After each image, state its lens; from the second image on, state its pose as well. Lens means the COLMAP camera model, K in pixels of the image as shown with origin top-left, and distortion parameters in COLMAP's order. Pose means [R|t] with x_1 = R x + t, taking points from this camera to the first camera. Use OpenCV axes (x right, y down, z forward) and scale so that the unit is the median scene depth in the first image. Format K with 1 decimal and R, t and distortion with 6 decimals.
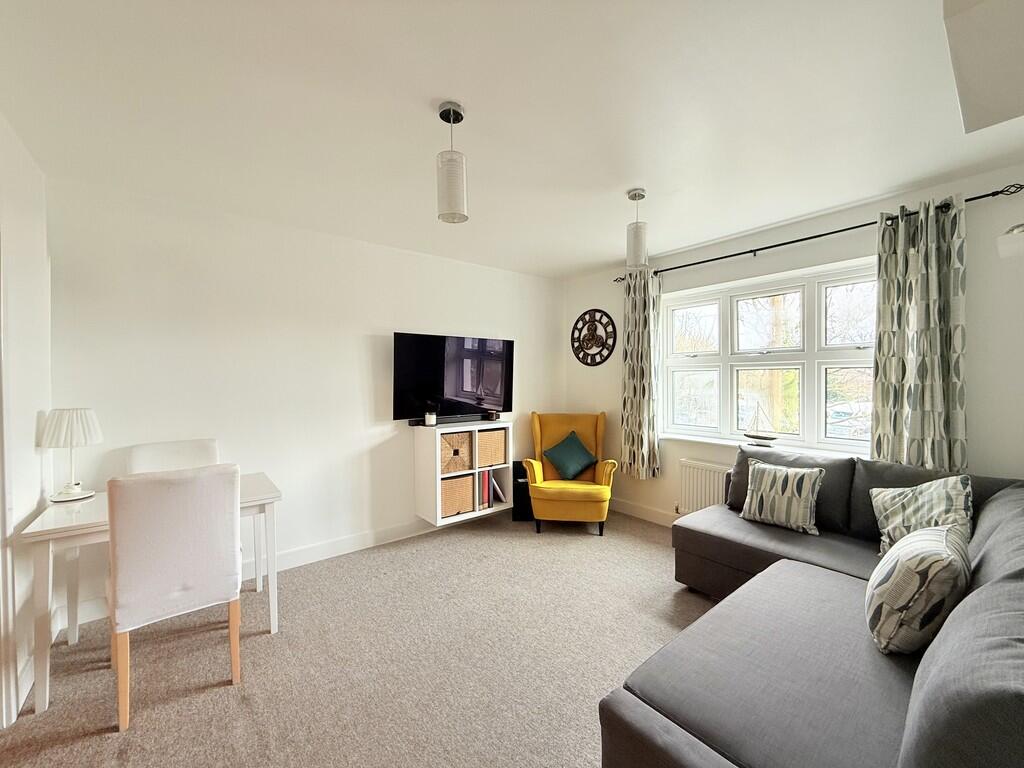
lens RADIAL K [[406.9, 0, 512.0], [0, 406.9, 384.0], [0, 0, 1]] dist [0.000760, -0.000491]
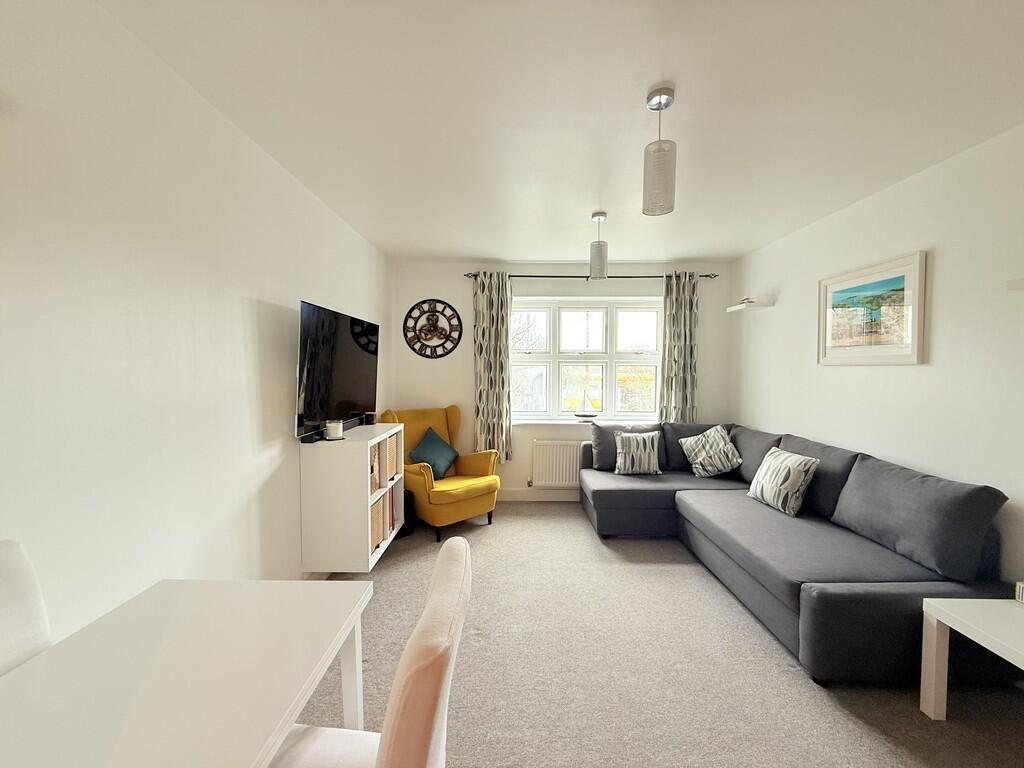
lens RADIAL K [[406.9, 0, 512.0], [0, 406.9, 384.0], [0, 0, 1]] dist [0.000760, -0.000491]
pose [[0.634448, -0.022492, 0.772638, -0.502933], [0.003681, 0.999653, 0.026077, -0.009340], [-0.772957, -0.013700, 0.634311, 0.287054]]
